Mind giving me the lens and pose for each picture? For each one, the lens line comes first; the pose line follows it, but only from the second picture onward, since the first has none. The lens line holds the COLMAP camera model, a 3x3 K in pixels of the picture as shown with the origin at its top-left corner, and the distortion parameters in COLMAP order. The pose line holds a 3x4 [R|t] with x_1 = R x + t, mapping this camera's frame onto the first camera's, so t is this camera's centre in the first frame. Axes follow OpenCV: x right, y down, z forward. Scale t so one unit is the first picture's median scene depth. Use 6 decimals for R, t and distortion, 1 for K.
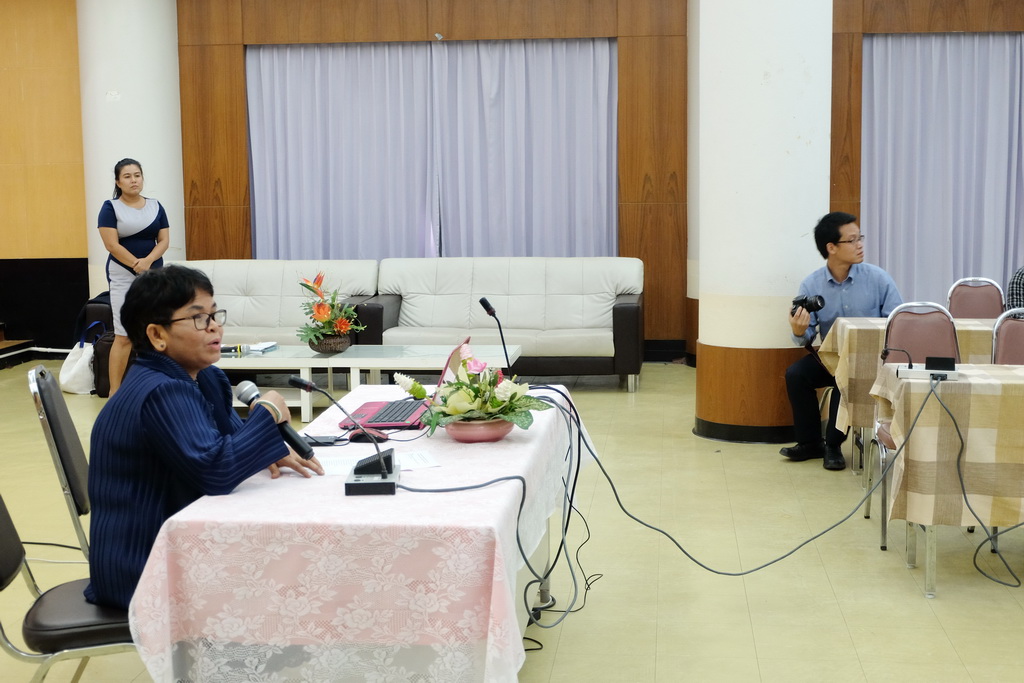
lens RADIAL K [[1398.5, 0, 512.0], [0, 1398.5, 341.5], [0, 0, 1]] dist [-0.025666, 0.007038]
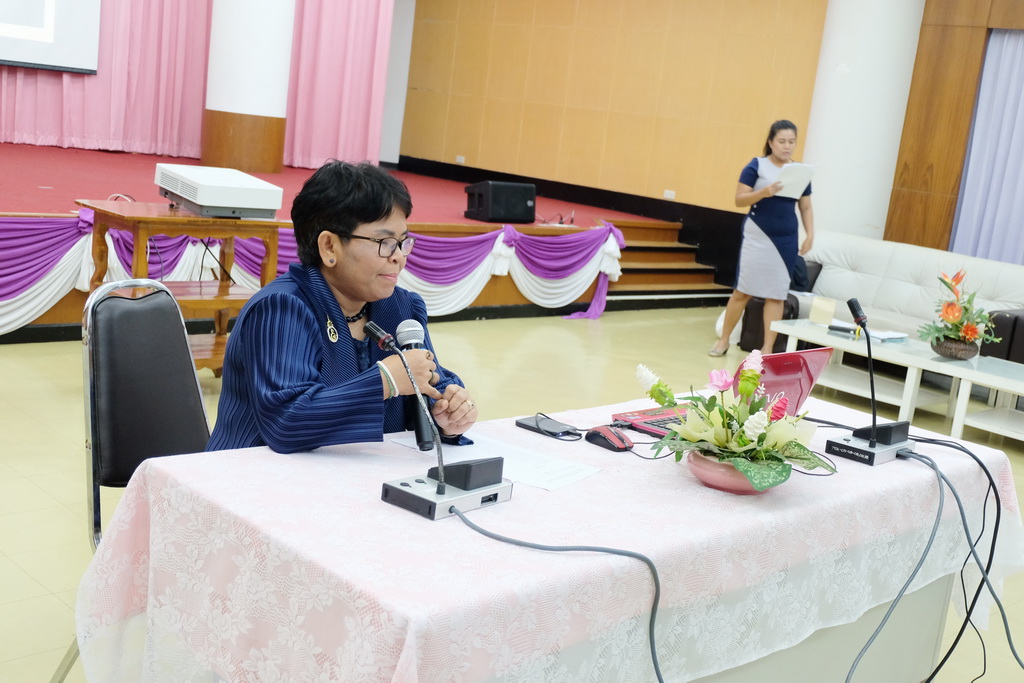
lens RADIAL K [[1174.8, 0, 512.0], [0, 1174.8, 341.5], [0, 0, 1]] dist [-0.012004, 0.031440]
pose [[0.766214, 0.219768, -0.603837, 0.110733], [-0.205339, 0.974167, 0.093993, -0.015711], [0.608895, 0.051973, 0.791547, 0.222684]]
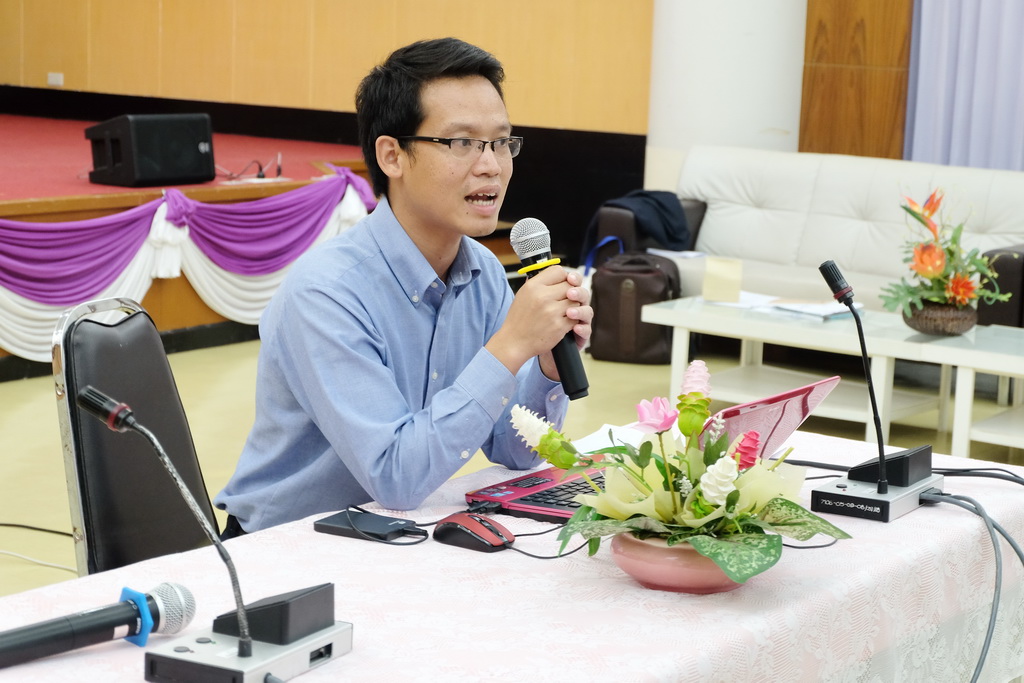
lens RADIAL K [[2073.5, 0, 512.0], [0, 2073.5, 341.5], [0, 0, 1]] dist [-0.023205, 0.252800]
pose [[0.878001, 0.119003, -0.463629, 0.104847], [-0.106173, 0.992892, 0.053786, -0.015818], [0.466734, 0.002001, 0.884395, 0.194016]]
